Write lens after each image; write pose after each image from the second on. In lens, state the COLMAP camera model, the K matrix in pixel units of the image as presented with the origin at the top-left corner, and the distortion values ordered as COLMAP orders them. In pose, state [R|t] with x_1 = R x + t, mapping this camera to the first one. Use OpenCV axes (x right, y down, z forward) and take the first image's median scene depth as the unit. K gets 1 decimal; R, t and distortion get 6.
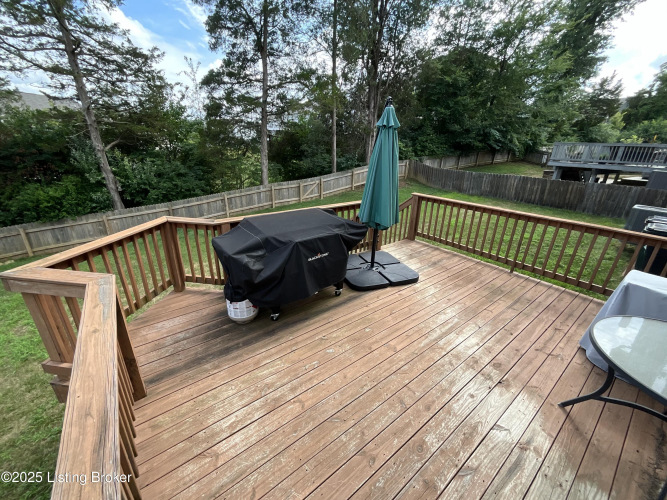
lens RADIAL K [[272.4, 0, 330.9], [0, 272.4, 250.4], [0, 0, 1]] dist [0.002533, -0.003405]
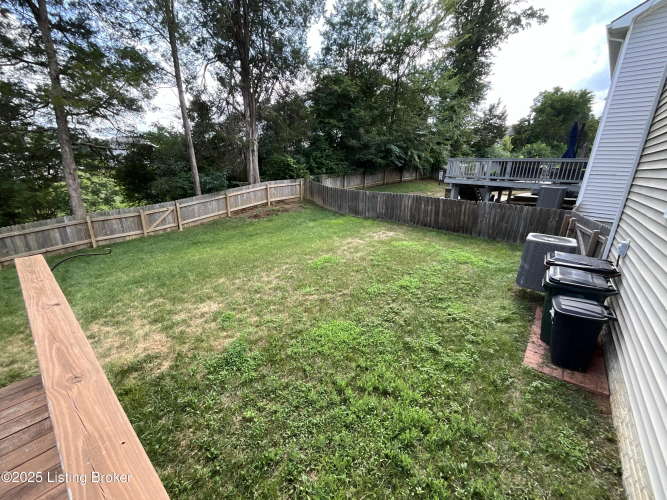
lens RADIAL K [[272.4, 0, 334.5], [0, 272.4, 249.6], [0, 0, 1]] dist [0.002533, -0.003405]
pose [[0.975451, -0.062617, 0.211126, 0.187889], [0.077485, 0.995008, -0.062891, -0.049207], [-0.206134, 0.077706, 0.975433, 0.164704]]
